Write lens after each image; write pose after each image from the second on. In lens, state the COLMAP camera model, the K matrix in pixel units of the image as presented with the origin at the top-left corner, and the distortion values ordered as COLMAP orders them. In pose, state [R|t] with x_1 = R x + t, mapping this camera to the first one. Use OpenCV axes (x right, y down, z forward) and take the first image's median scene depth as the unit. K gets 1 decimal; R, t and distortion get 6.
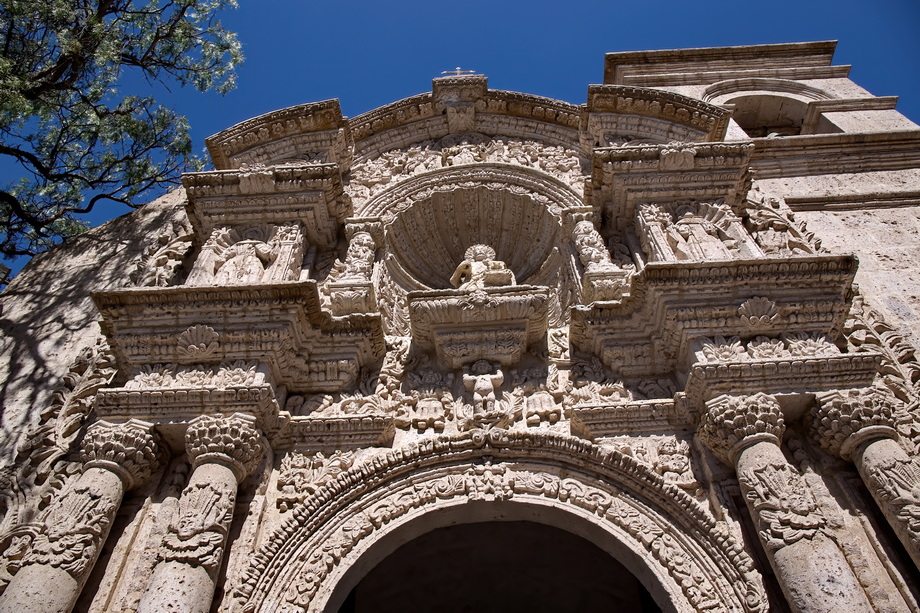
lens RADIAL K [[617.9, 0, 463.8], [0, 617.9, 304.7], [0, 0, 1]] dist [-0.110411, 0.101629]
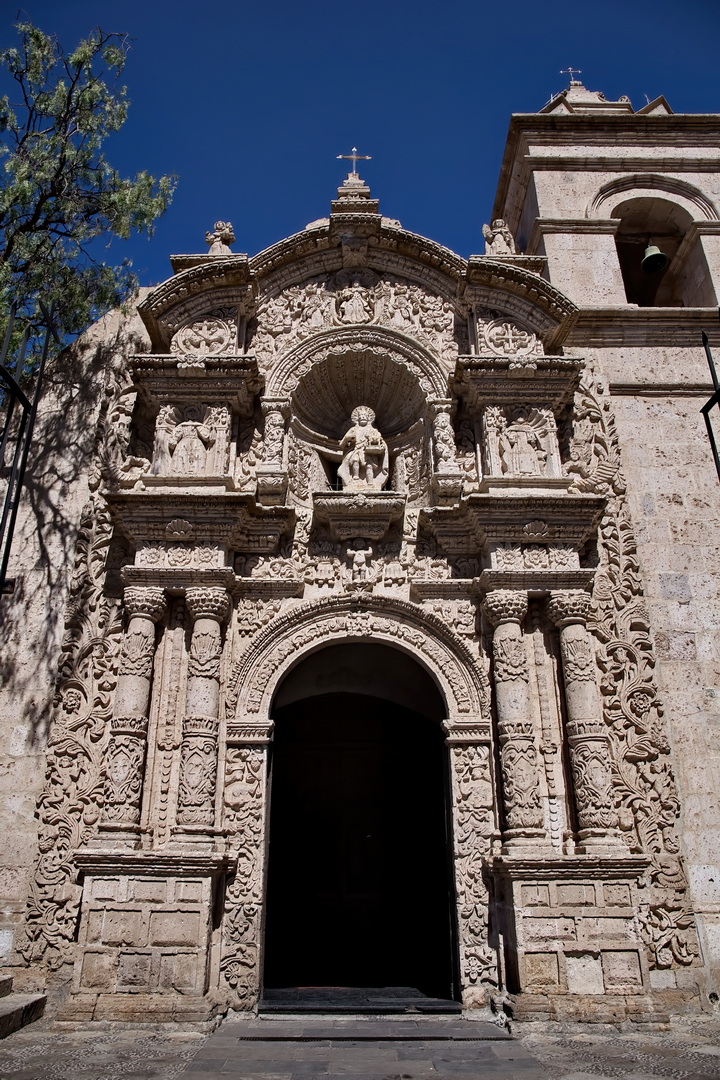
lens RADIAL K [[725.4, 0, 360.0], [0, 725.4, 540.0], [0, 0, 1]] dist [-0.110411, 0.101629]
pose [[0.997756, 0.044527, 0.050007, -0.061053], [-0.062652, 0.884342, 0.462616, -0.757055], [-0.023624, -0.464710, 0.885148, -0.626730]]
